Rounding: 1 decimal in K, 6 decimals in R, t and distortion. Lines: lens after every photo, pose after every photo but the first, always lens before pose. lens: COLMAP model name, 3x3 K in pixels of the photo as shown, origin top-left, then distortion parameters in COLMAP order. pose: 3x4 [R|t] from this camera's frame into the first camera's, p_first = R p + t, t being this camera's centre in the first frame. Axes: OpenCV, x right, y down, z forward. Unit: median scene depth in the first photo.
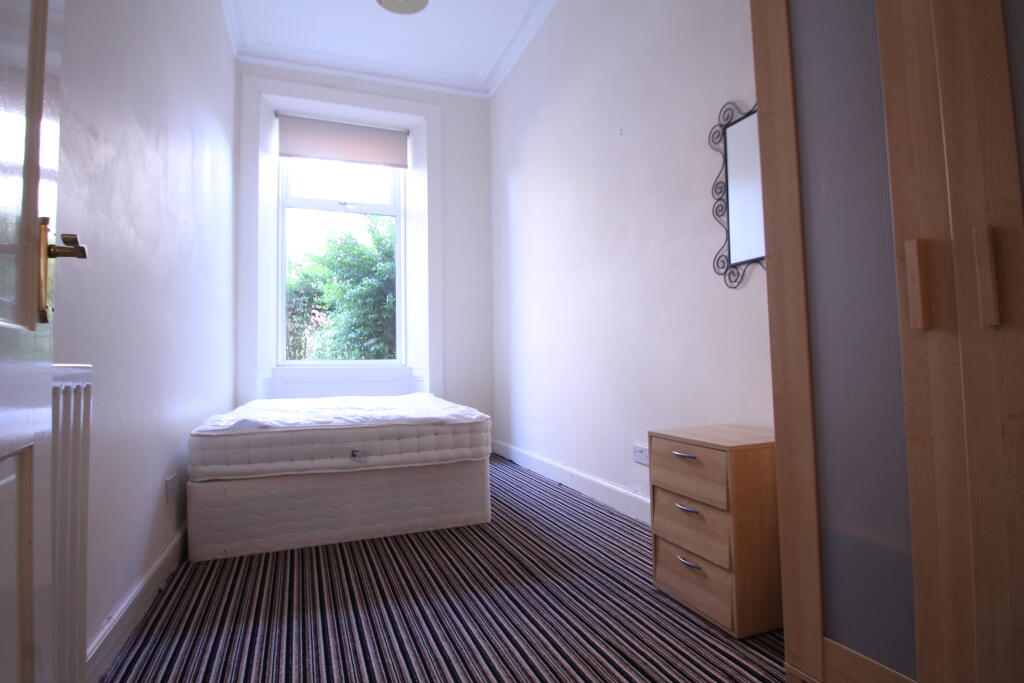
lens RADIAL K [[554.6, 0, 508.9], [0, 554.6, 341.5], [0, 0, 1]] dist [-0.012532, -0.001988]
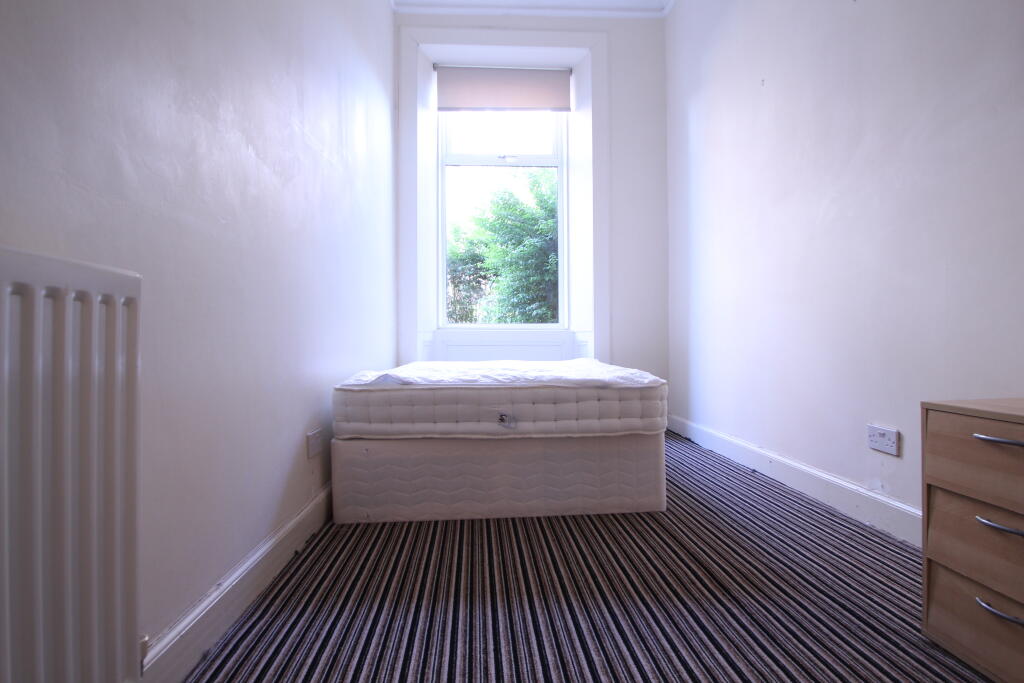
lens RADIAL K [[554.6, 0, 508.9], [0, 554.6, 341.5], [0, 0, 1]] dist [-0.012532, -0.001988]
pose [[0.955022, 0.009005, -0.296398, -0.016918], [0.003592, 0.999114, 0.041927, 0.049751], [0.296513, -0.041105, 0.954144, 0.193720]]
